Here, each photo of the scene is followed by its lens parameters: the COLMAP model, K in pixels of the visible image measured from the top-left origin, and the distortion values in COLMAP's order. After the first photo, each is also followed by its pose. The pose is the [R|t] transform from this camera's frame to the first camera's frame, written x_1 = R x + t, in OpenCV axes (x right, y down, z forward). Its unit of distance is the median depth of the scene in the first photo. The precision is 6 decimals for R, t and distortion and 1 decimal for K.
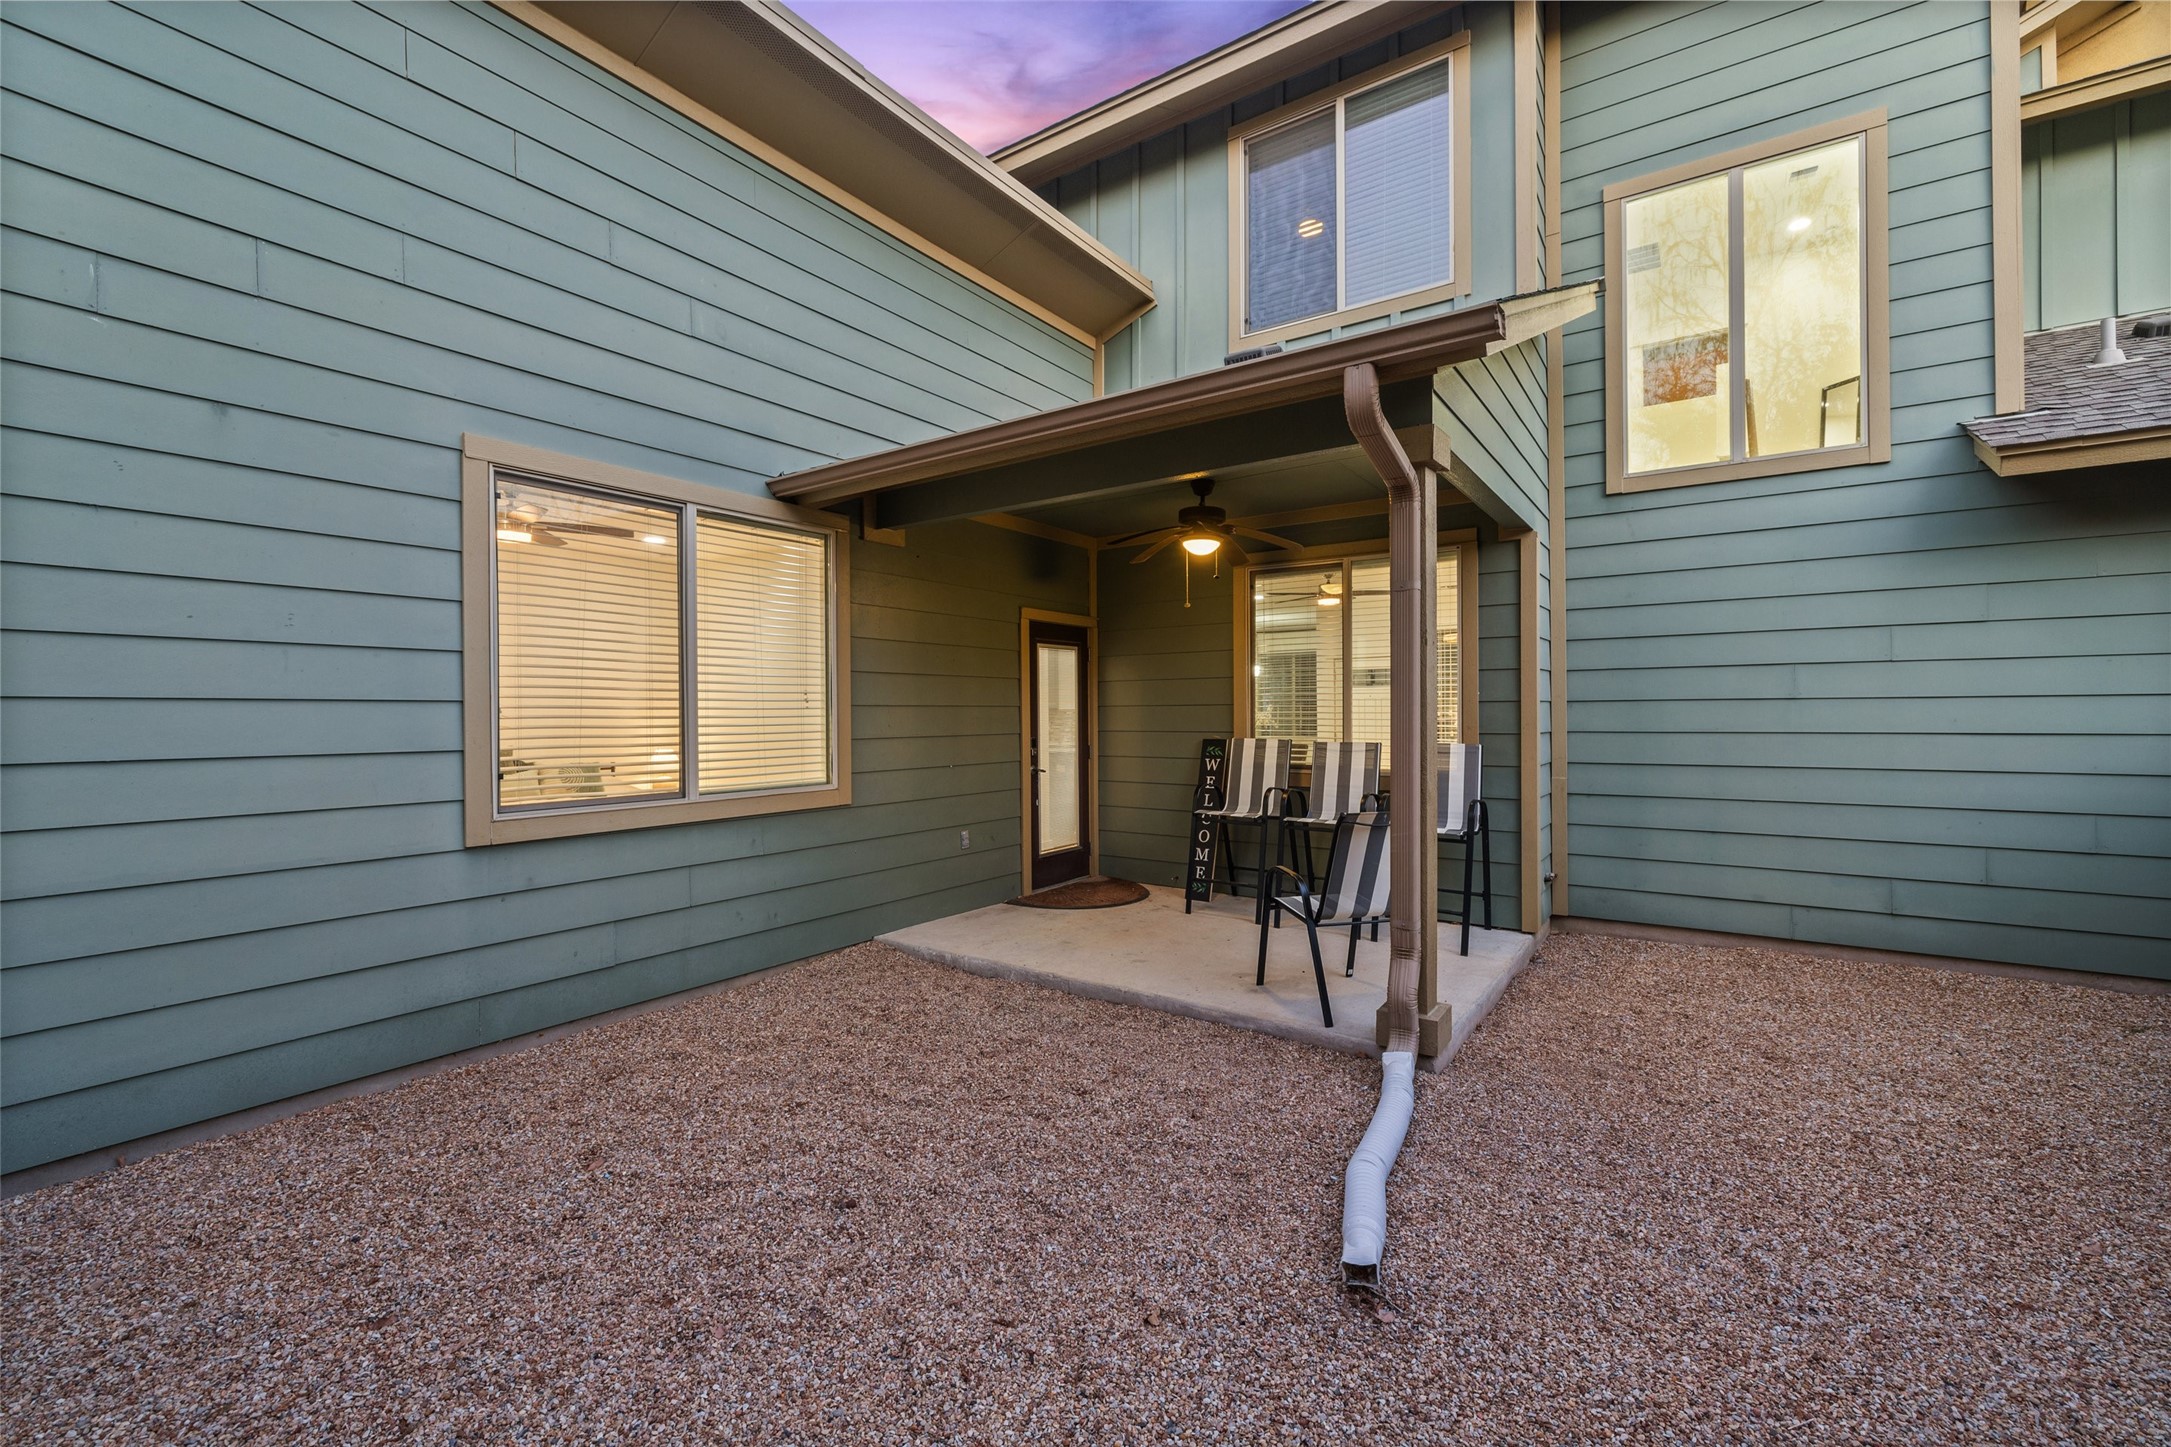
lens RADIAL K [[907.8, 0, 1085.0], [0, 907.8, 710.2], [0, 0, 1]] dist [0.000858, 0.000392]
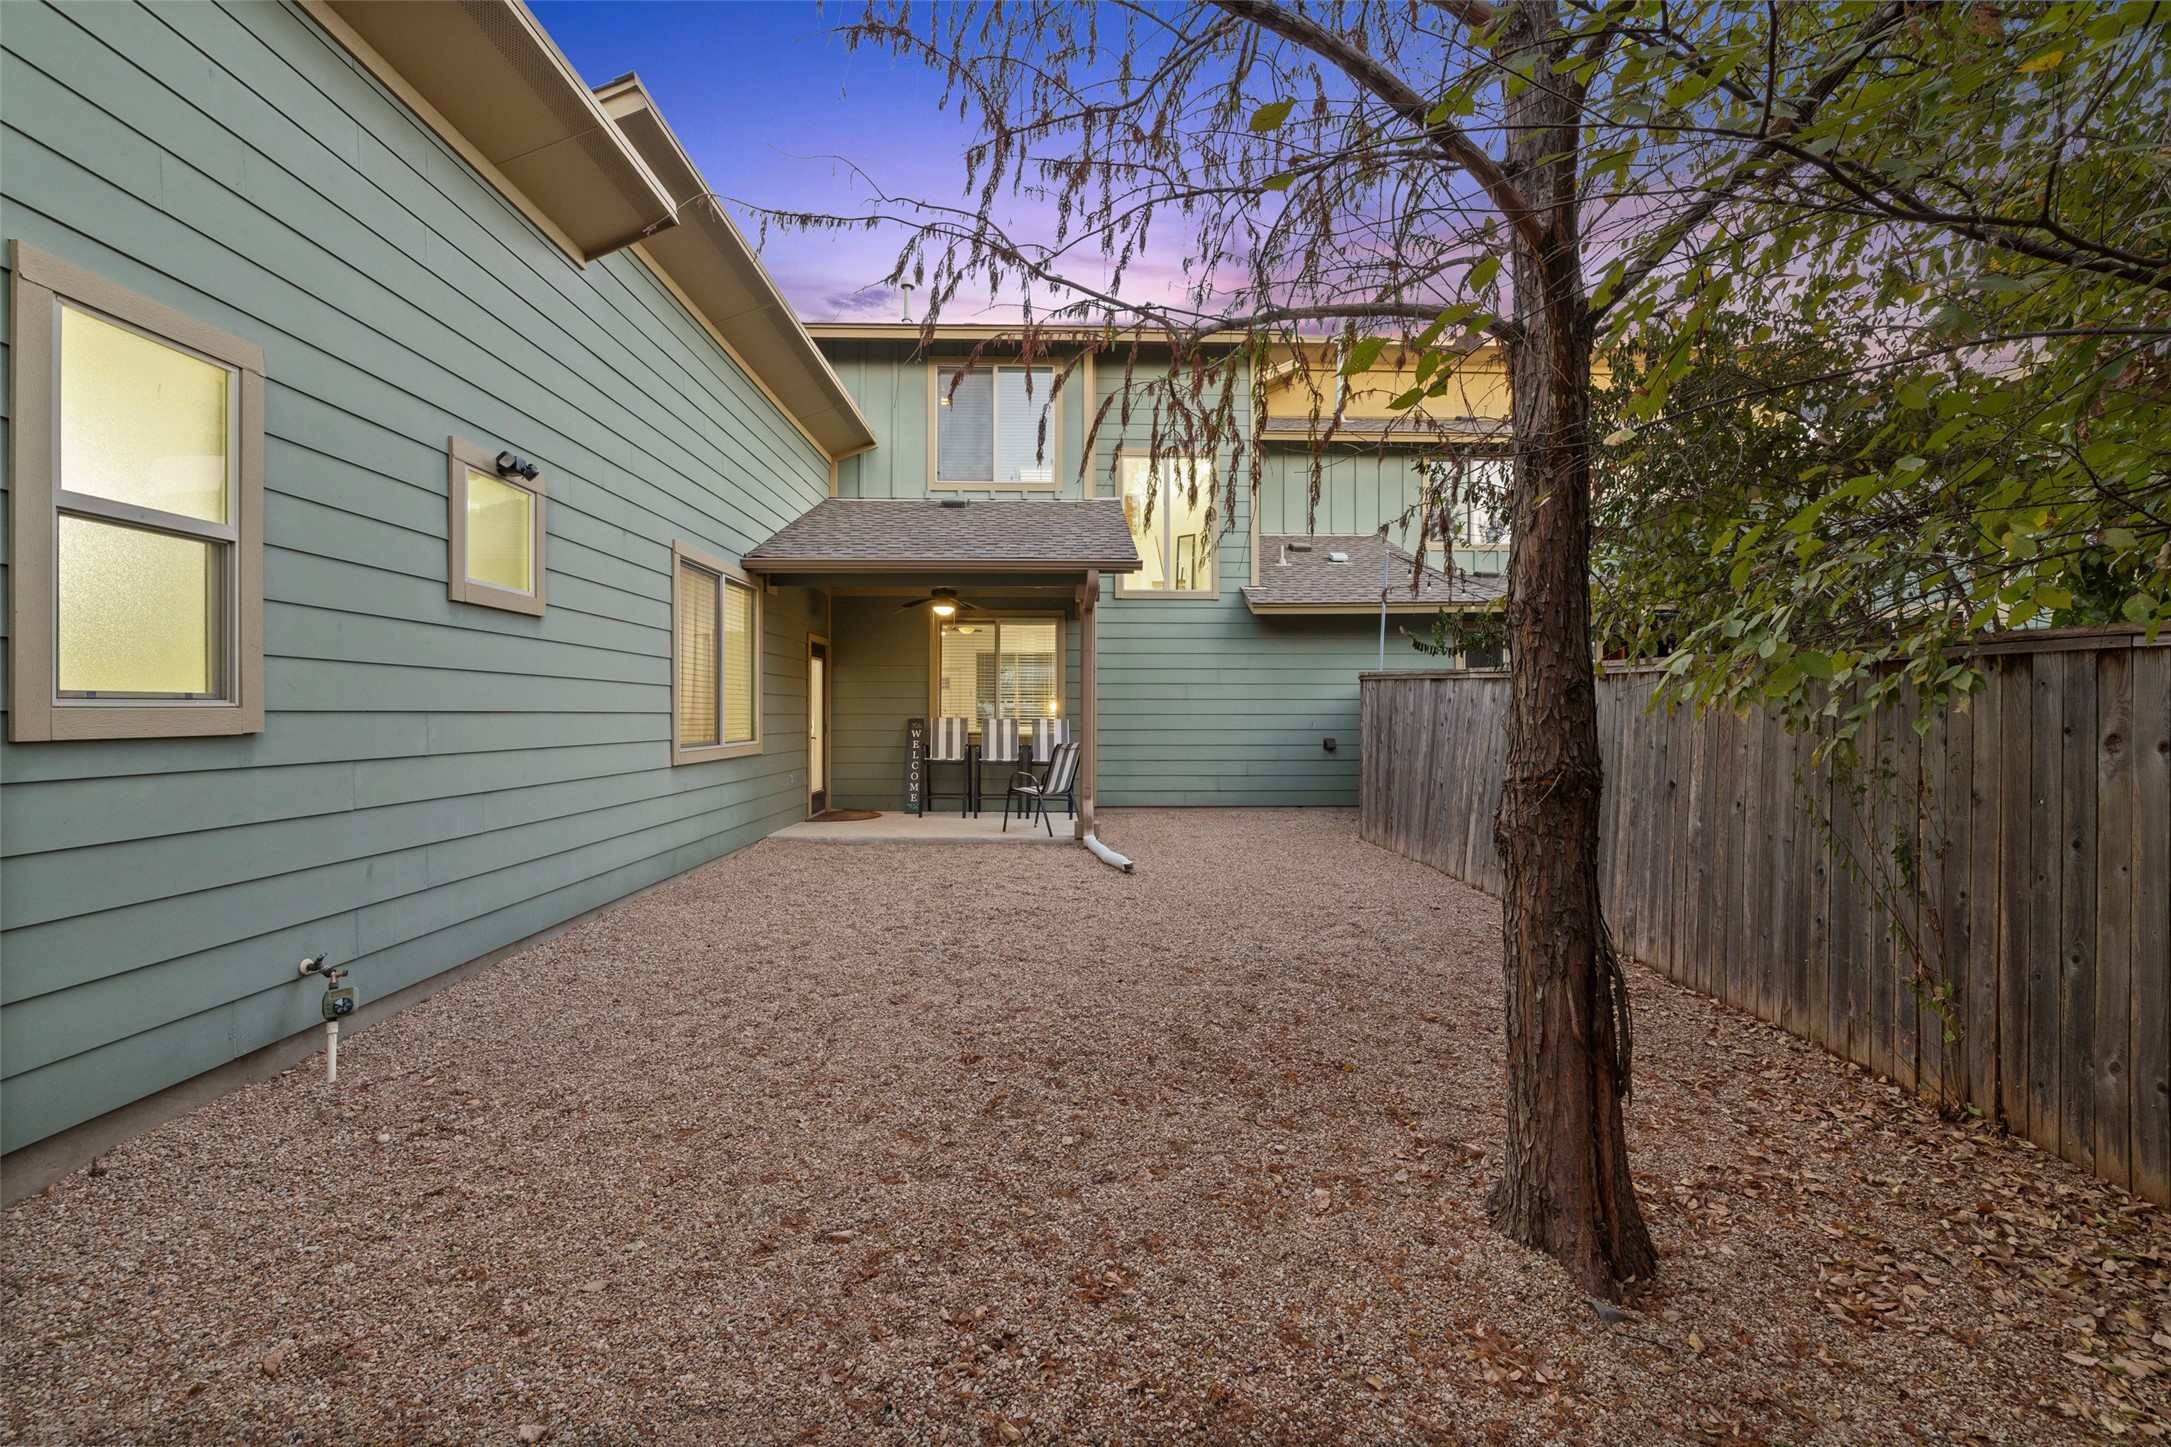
lens RADIAL K [[907.8, 0, 1085.0], [0, 907.8, 710.2], [0, 0, 1]] dist [0.000858, 0.000392]
pose [[0.806235, 0.009249, 0.591524, -0.706762], [-0.008527, 0.999956, -0.004013, 0.024646], [-0.591534, -0.001809, 0.806278, -0.626220]]
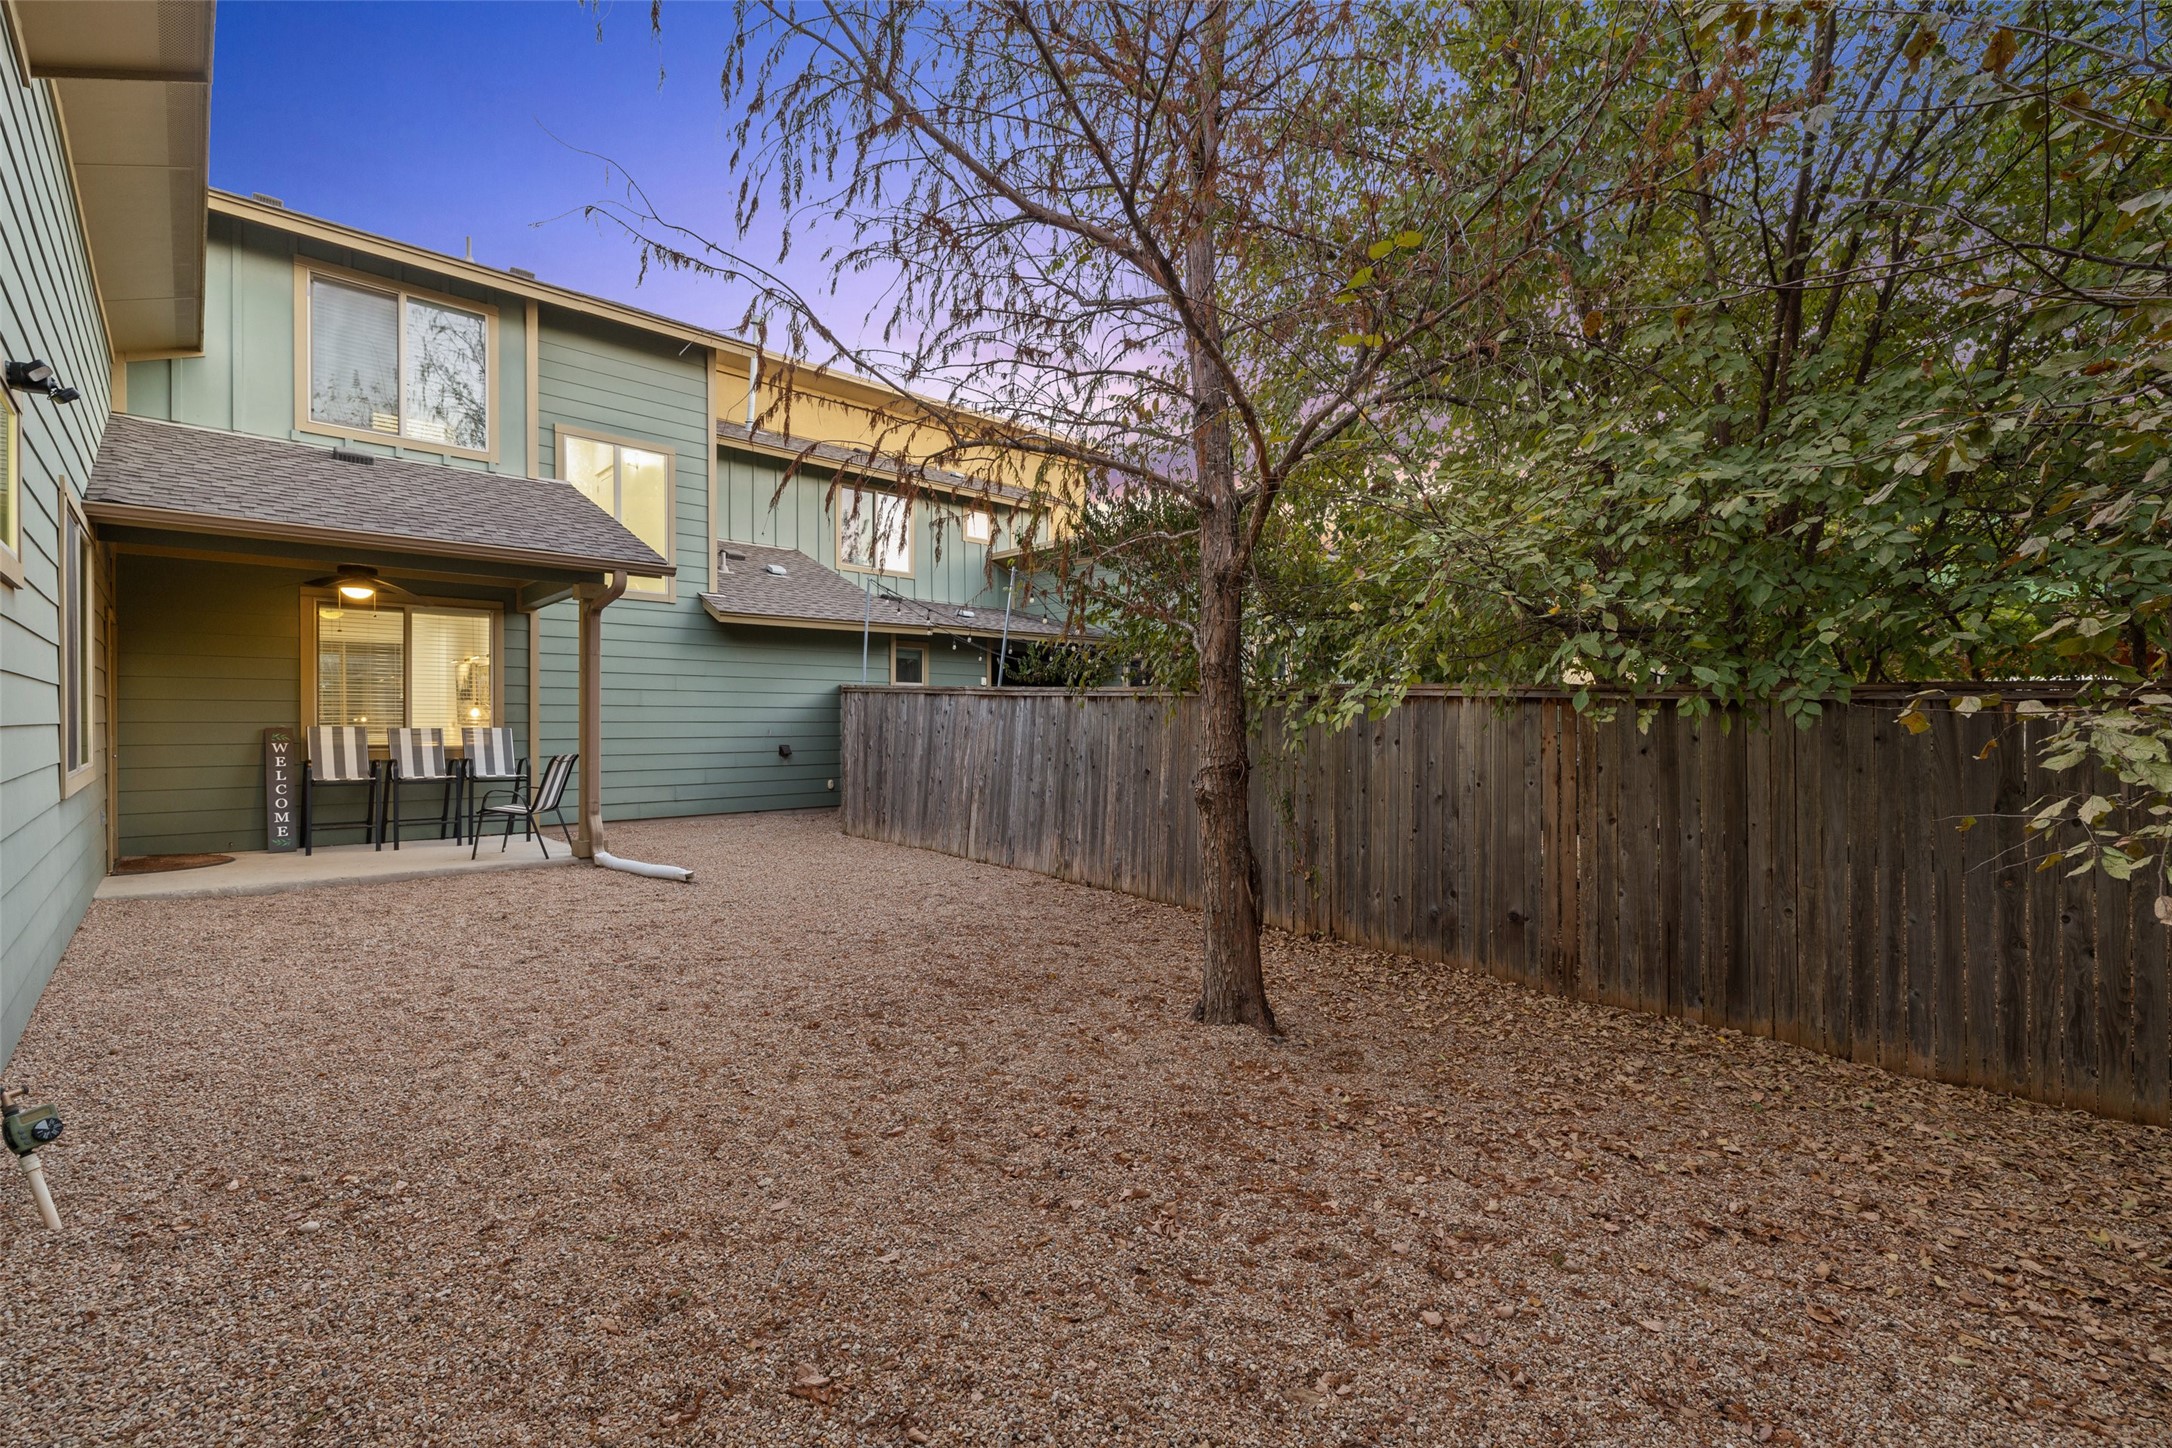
lens RADIAL K [[939.0, 0, 1086.0], [0, 939.0, 724.0], [0, 0, 1]] dist [0.001364, 0.000394]
pose [[0.198989, 0.002176, 0.979999, -1.095477], [-0.009311, 0.999957, -0.000330, 0.019865], [-0.979957, -0.009059, 0.199001, -0.436707]]
